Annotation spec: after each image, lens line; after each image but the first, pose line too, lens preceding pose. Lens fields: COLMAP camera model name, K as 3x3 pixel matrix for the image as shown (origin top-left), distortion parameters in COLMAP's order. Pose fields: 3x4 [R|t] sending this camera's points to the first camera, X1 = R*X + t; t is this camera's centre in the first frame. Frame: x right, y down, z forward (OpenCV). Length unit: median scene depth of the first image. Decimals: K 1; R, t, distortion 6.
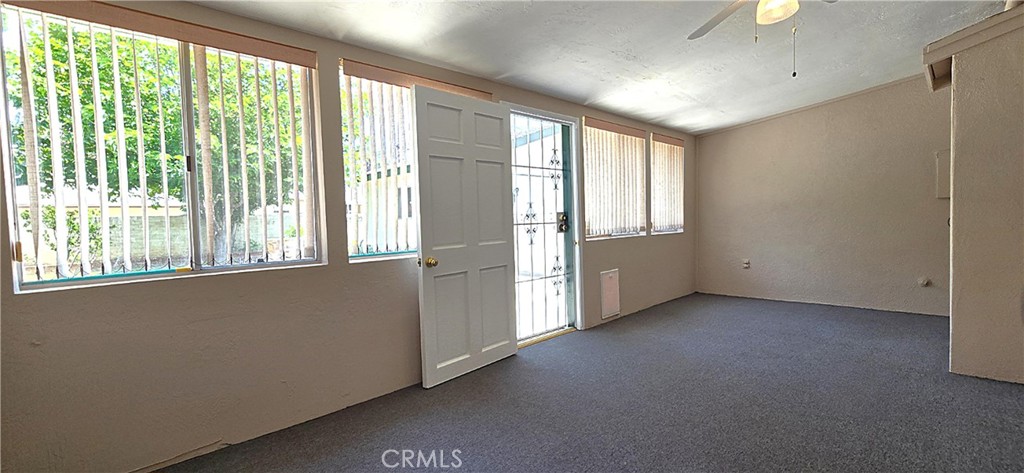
lens RADIAL K [[419.2, 0, 511.1], [0, 419.2, 237.7], [0, 0, 1]] dist [0.000104, -0.000448]
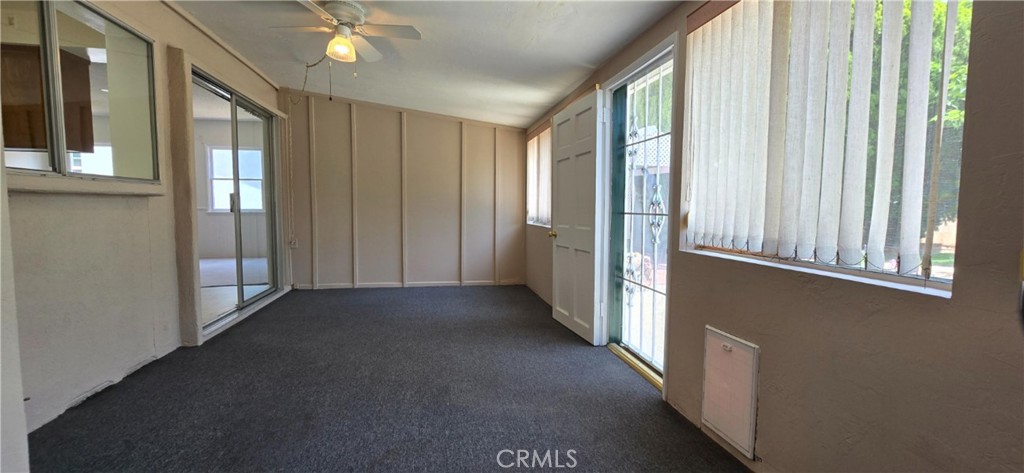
lens RADIAL K [[419.2, 0, 509.4], [0, 419.2, 235.4], [0, 0, 1]] dist [0.000104, -0.000448]
pose [[-0.542190, 0.070949, -0.837255, 0.821255], [-0.041621, 0.992938, 0.111095, -0.068778], [0.839225, 0.095081, -0.535408, 1.198458]]
